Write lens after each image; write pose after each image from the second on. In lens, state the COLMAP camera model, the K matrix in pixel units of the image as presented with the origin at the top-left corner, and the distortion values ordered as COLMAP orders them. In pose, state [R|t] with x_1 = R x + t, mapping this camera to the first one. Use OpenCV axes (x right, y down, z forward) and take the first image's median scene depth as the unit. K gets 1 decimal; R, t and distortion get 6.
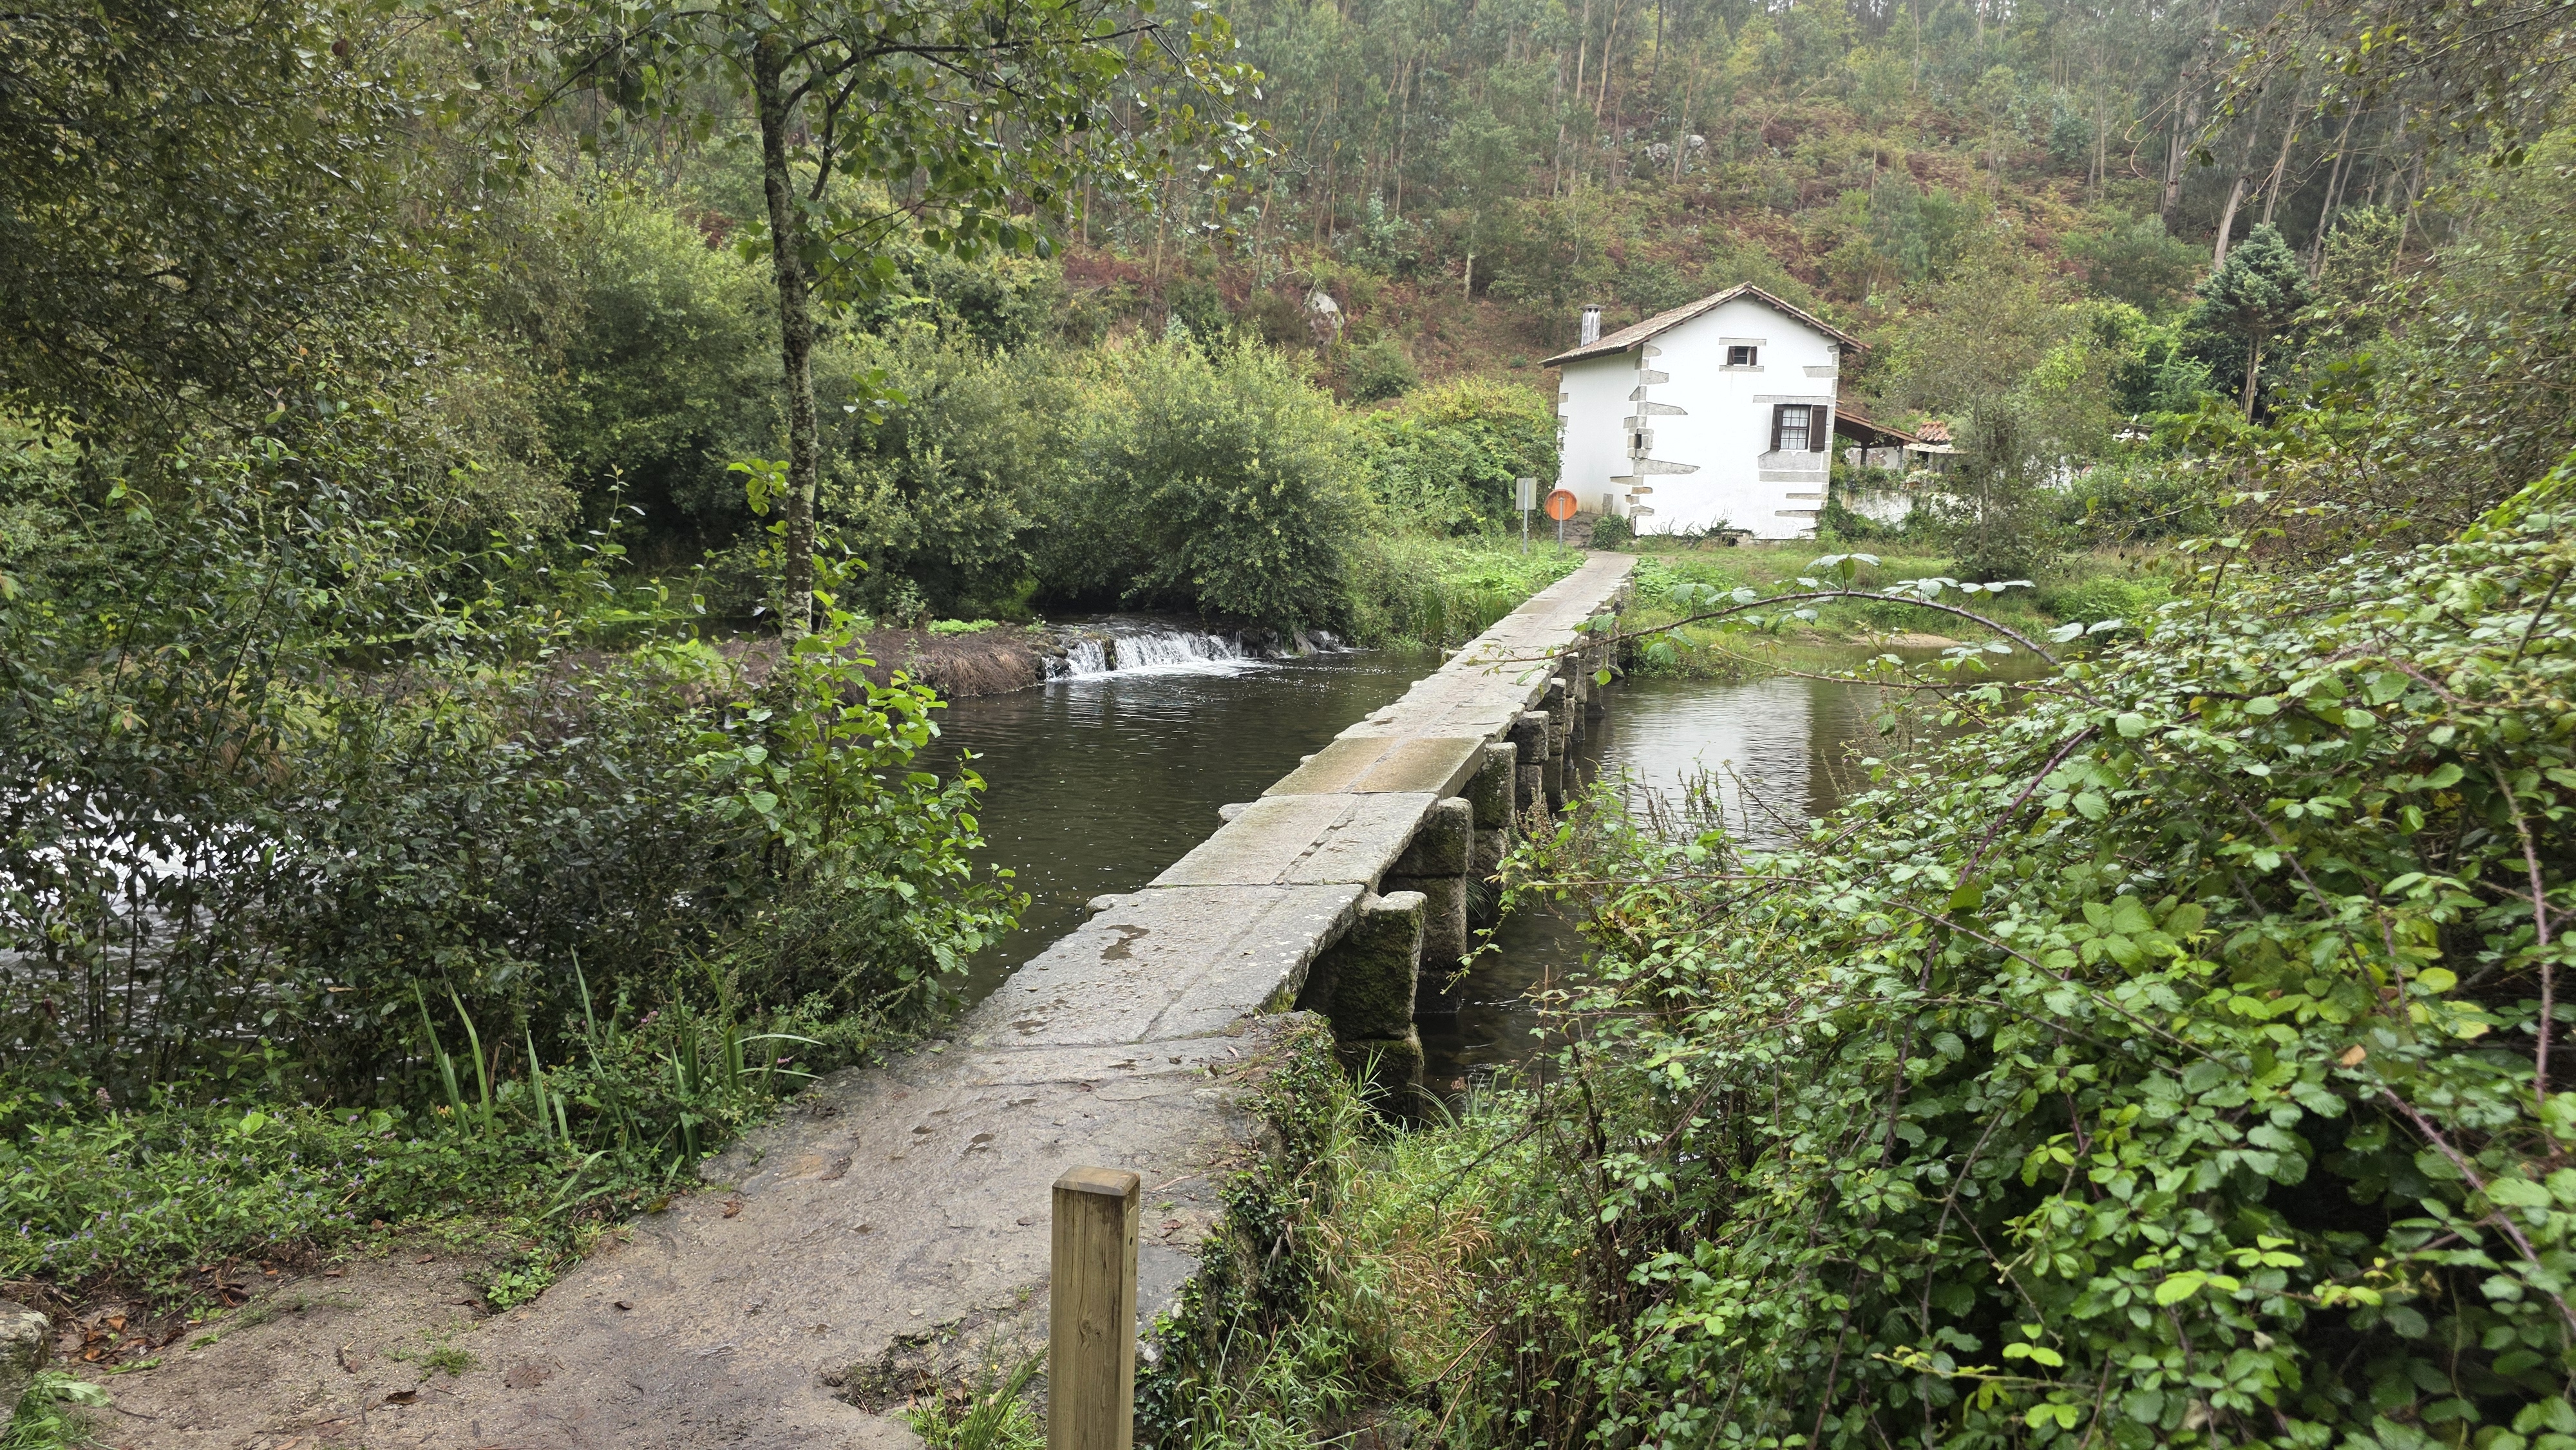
lens RADIAL K [[1775.5, 0, 1278.9], [0, 1775.5, 720.6], [0, 0, 1]] dist [0.035742, -0.022785]
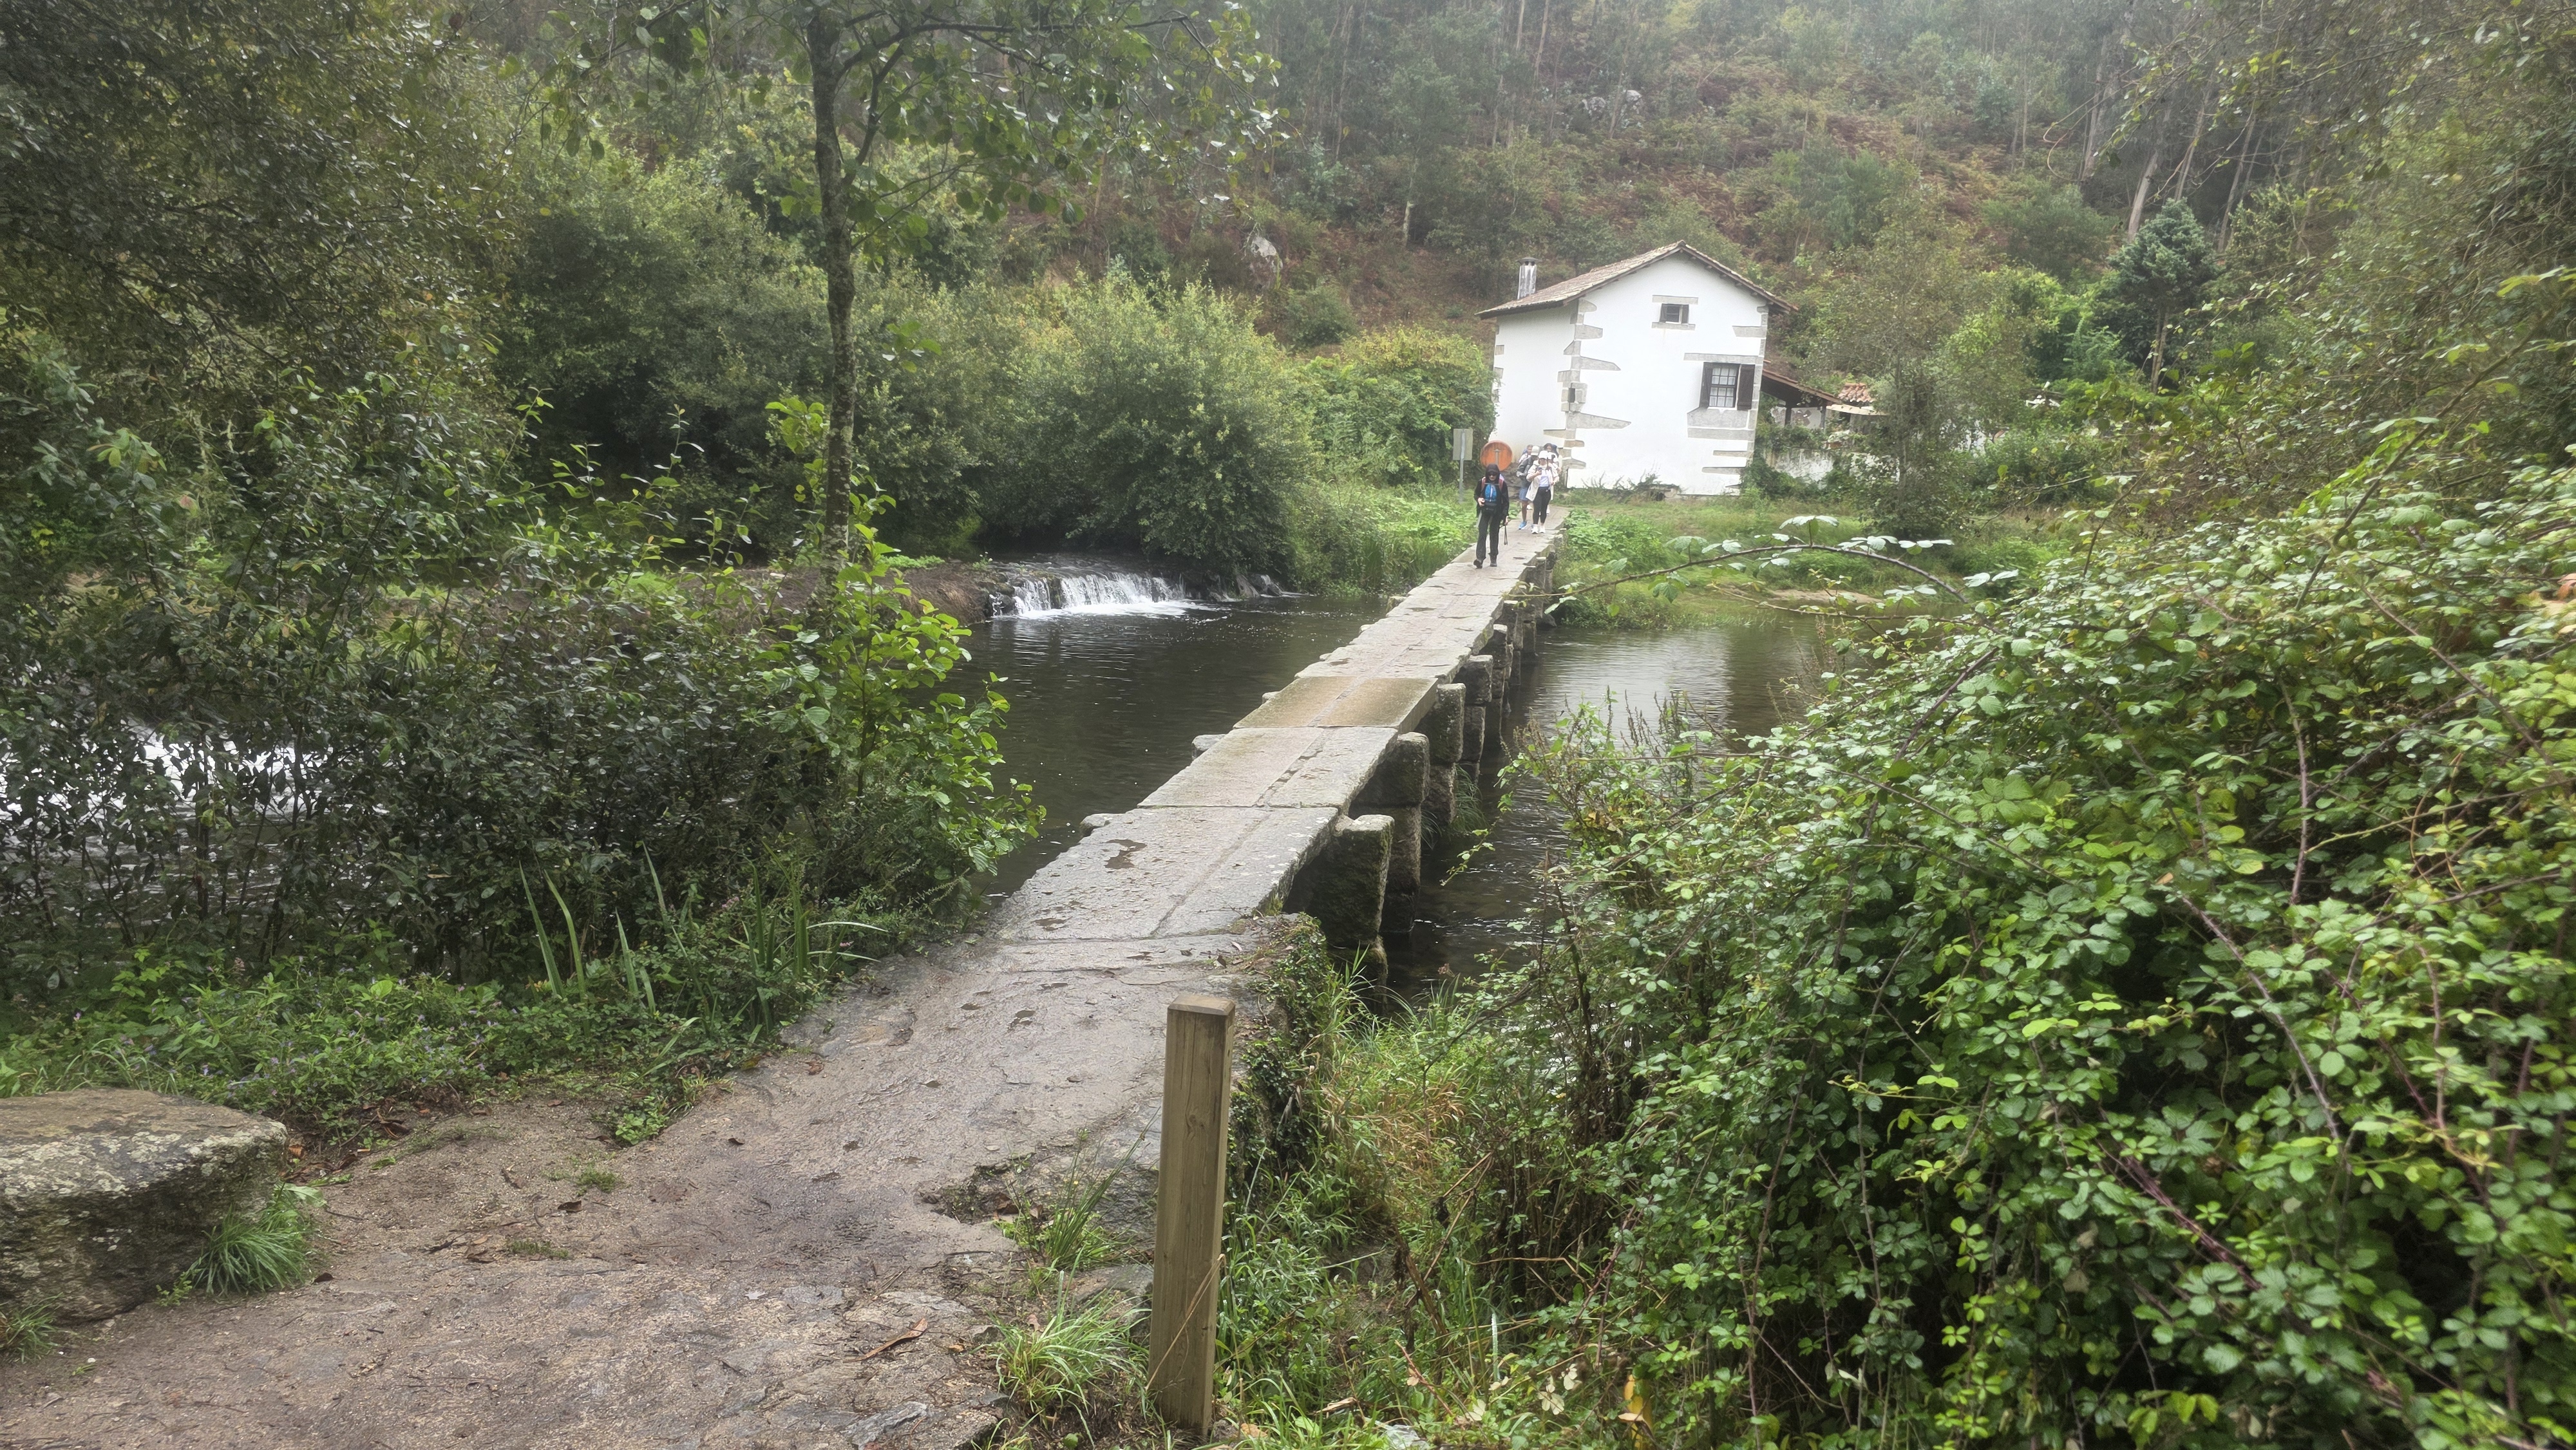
lens RADIAL K [[1775.5, 0, 1293.9], [0, 1775.5, 726.7], [0, 0, 1]] dist [0.035742, -0.022785]
pose [[0.998487, 0.017062, 0.052269, -0.050453], [-0.018847, 0.999249, 0.033852, 0.009411], [-0.051652, -0.034786, 0.998059, -0.113305]]
